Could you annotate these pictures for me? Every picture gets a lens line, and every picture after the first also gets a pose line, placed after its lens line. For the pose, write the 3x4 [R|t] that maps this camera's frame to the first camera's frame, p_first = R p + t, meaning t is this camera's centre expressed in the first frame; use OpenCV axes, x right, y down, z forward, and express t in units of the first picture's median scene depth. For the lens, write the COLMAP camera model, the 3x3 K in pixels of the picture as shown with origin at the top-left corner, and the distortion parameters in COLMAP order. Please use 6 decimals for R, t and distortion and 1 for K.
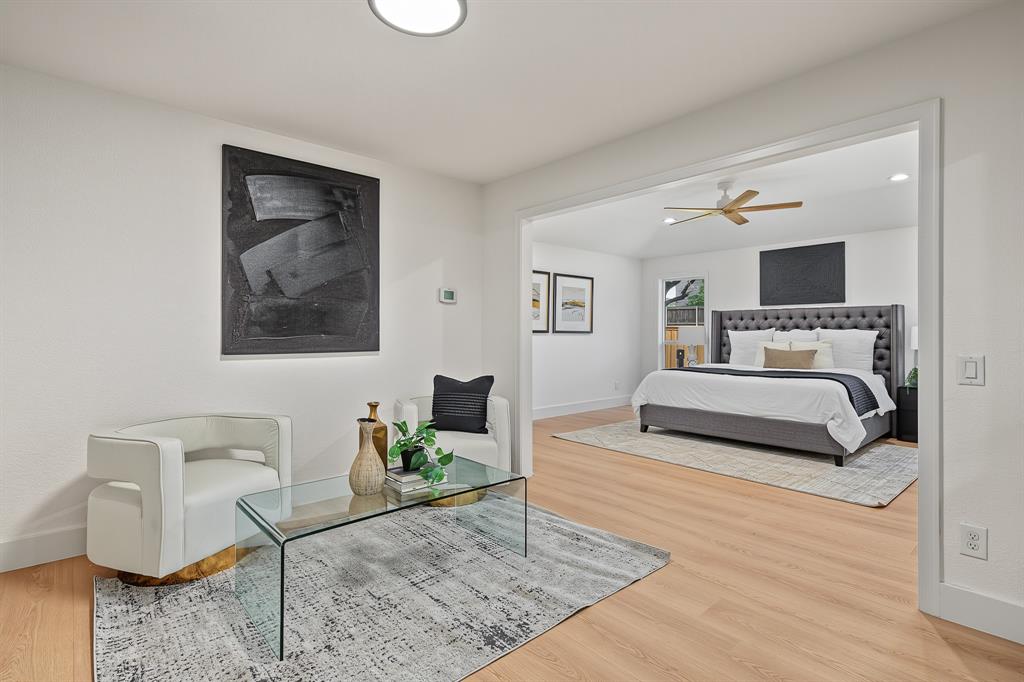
lens RADIAL K [[479.9, 0, 522.2], [0, 479.9, 334.3], [0, 0, 1]] dist [-0.001220, -0.000054]
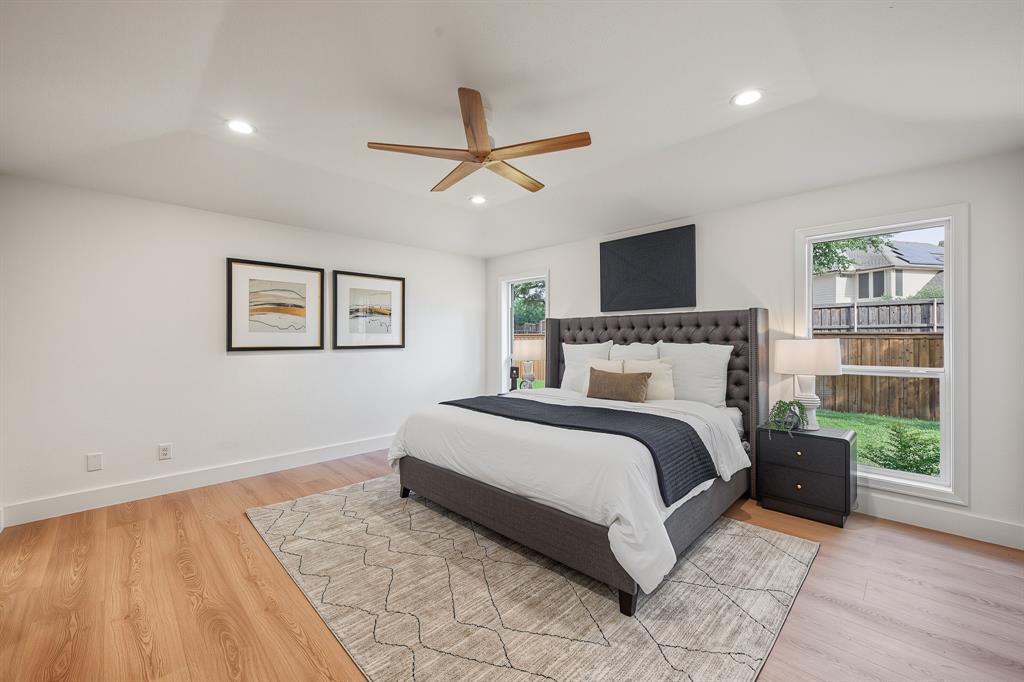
lens RADIAL K [[400.4, 0, 513.9], [0, 400.4, 340.0], [0, 0, 1]] dist [-0.000639, -0.000030]
pose [[0.998405, -0.008581, 0.055798, 0.352415], [0.008539, 0.999963, 0.000998, -0.017022], [-0.055804, -0.000520, 0.998442, 0.389214]]
